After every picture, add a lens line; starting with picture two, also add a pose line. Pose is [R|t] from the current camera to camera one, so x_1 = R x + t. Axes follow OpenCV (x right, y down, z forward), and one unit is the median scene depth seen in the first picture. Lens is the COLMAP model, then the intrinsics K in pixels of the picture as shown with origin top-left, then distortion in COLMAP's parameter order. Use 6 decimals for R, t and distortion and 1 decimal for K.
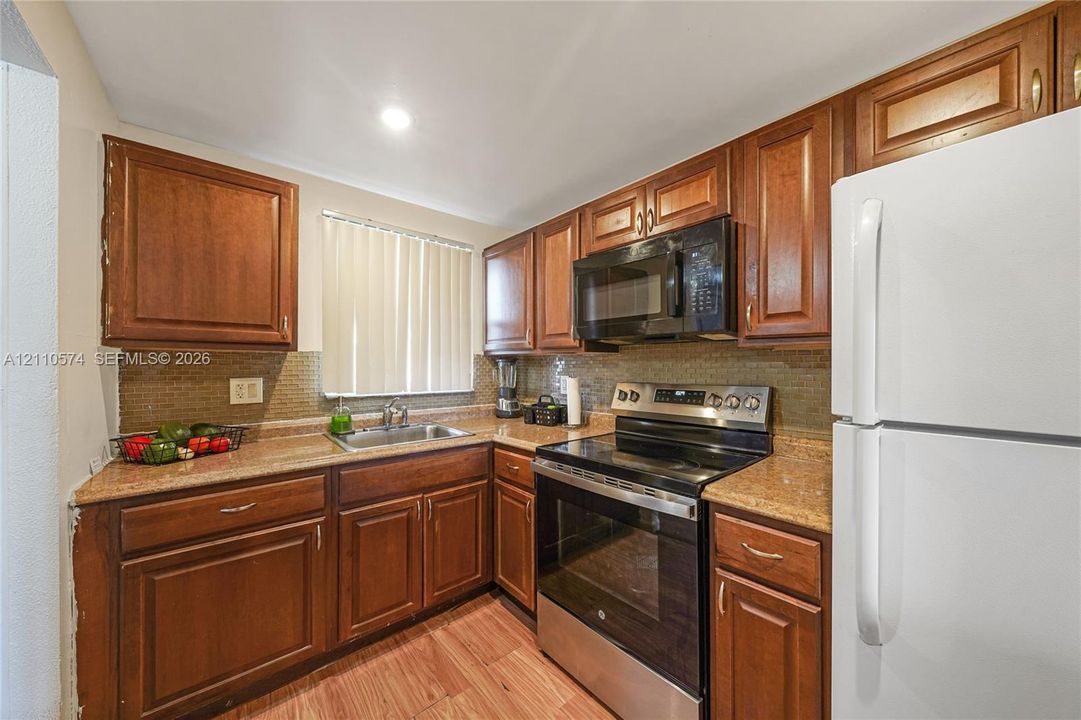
lens RADIAL K [[383.7, 0, 539.6], [0, 383.7, 367.6], [0, 0, 1]] dist [-0.000076, -0.000008]
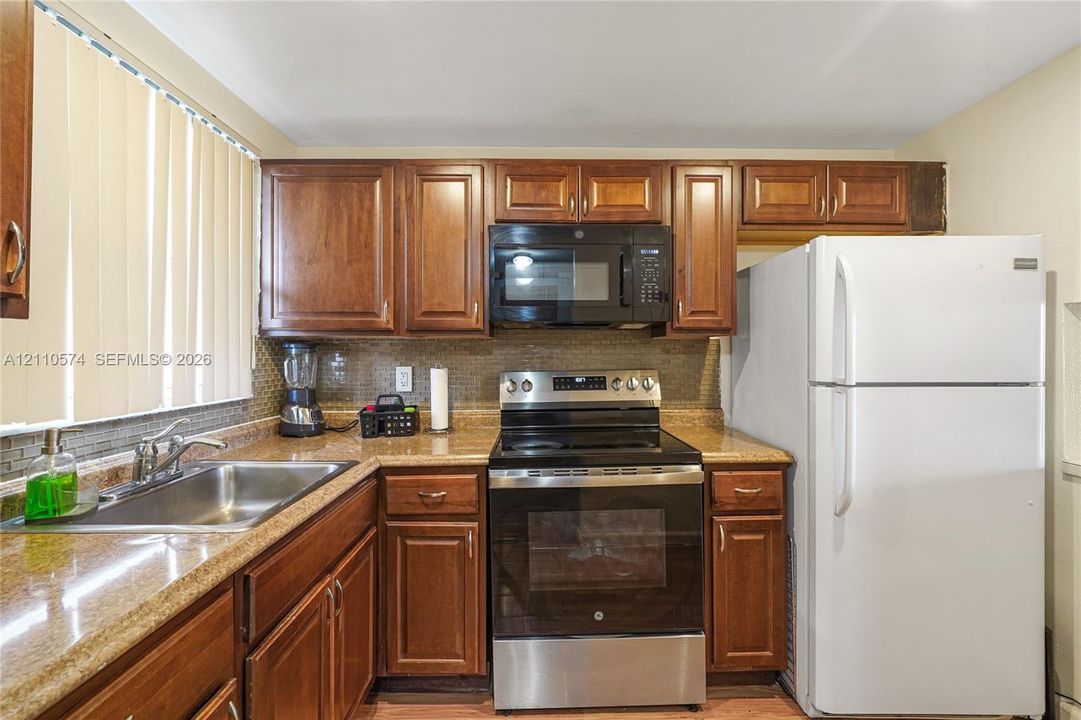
lens RADIAL K [[472.7, 0, 541.8], [0, 472.7, 353.3], [0, 0, 1]] dist [-0.001470, 0.000042]
pose [[0.628406, -0.004926, 0.777870, -0.592078], [0.009614, 0.999953, -0.001434, -0.001533], [-0.777826, 0.008379, 0.628424, 0.266548]]
